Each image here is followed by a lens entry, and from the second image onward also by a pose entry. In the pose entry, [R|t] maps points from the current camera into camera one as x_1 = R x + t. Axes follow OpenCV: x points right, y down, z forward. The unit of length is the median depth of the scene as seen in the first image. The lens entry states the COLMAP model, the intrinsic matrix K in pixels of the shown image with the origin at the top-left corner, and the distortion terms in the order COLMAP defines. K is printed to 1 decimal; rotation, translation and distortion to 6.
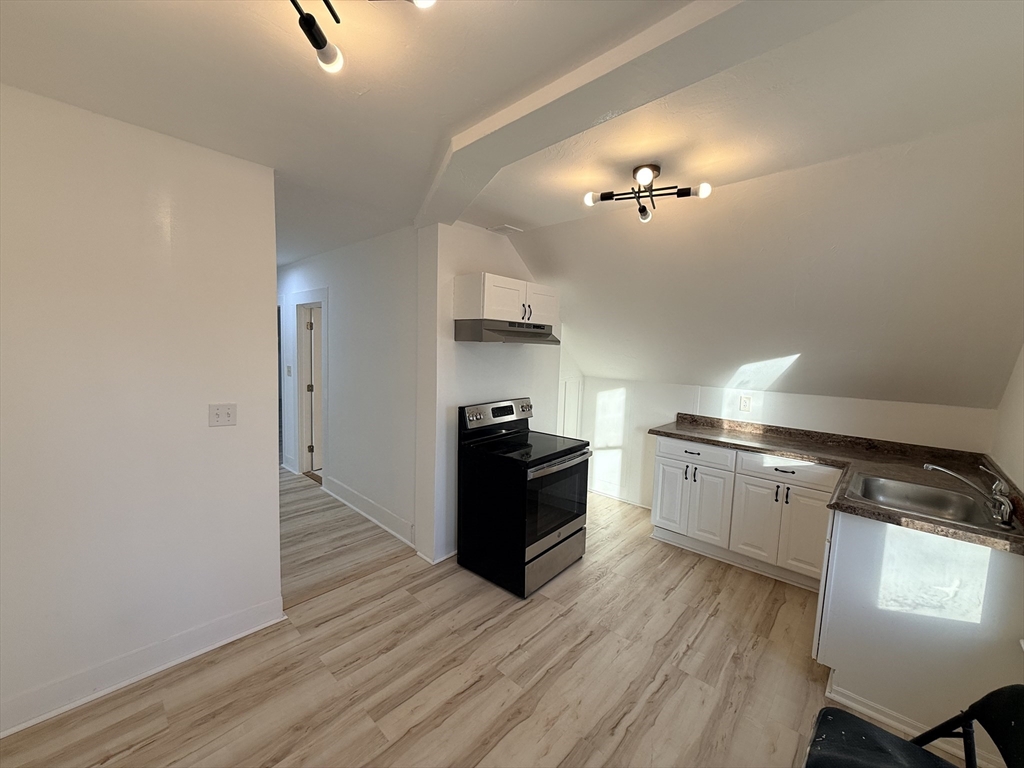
lens RADIAL K [[409.6, 0, 516.6], [0, 409.6, 386.3], [0, 0, 1]] dist [-0.000370, -0.000747]
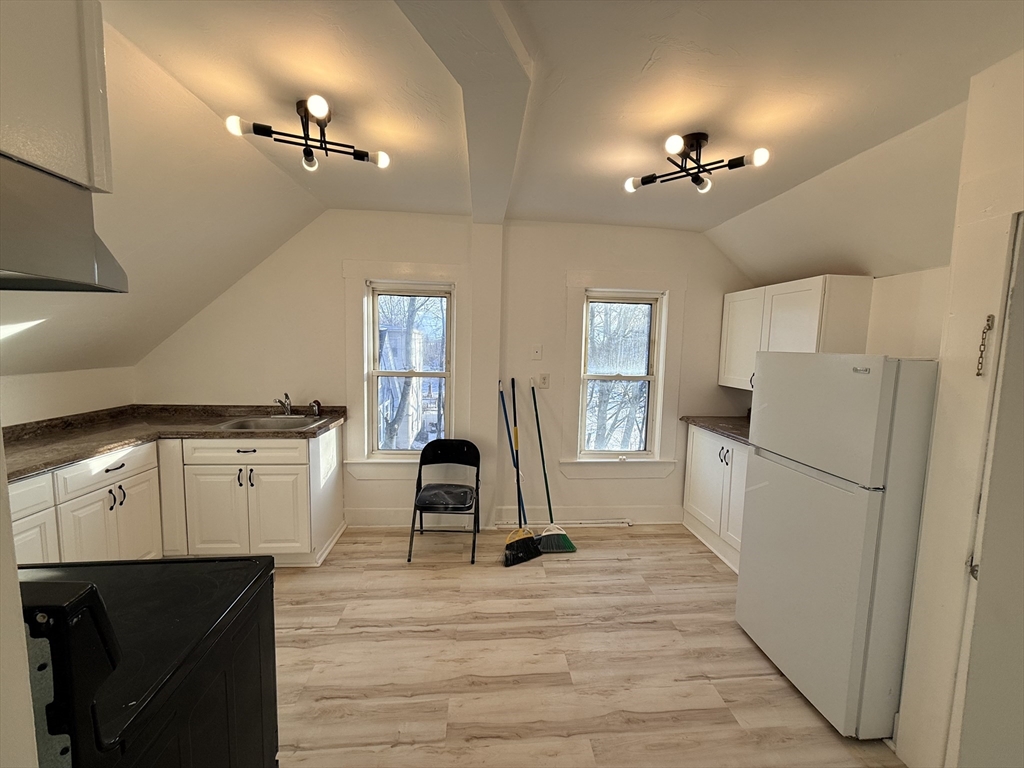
lens RADIAL K [[409.6, 0, 515.0], [0, 409.6, 381.3], [0, 0, 1]] dist [-0.000370, -0.000747]
pose [[-0.740500, -0.108934, 0.663169, -0.625224], [0.019732, 0.982826, 0.183475, -0.131884], [-0.671767, 0.148949, -0.725633, 1.447793]]
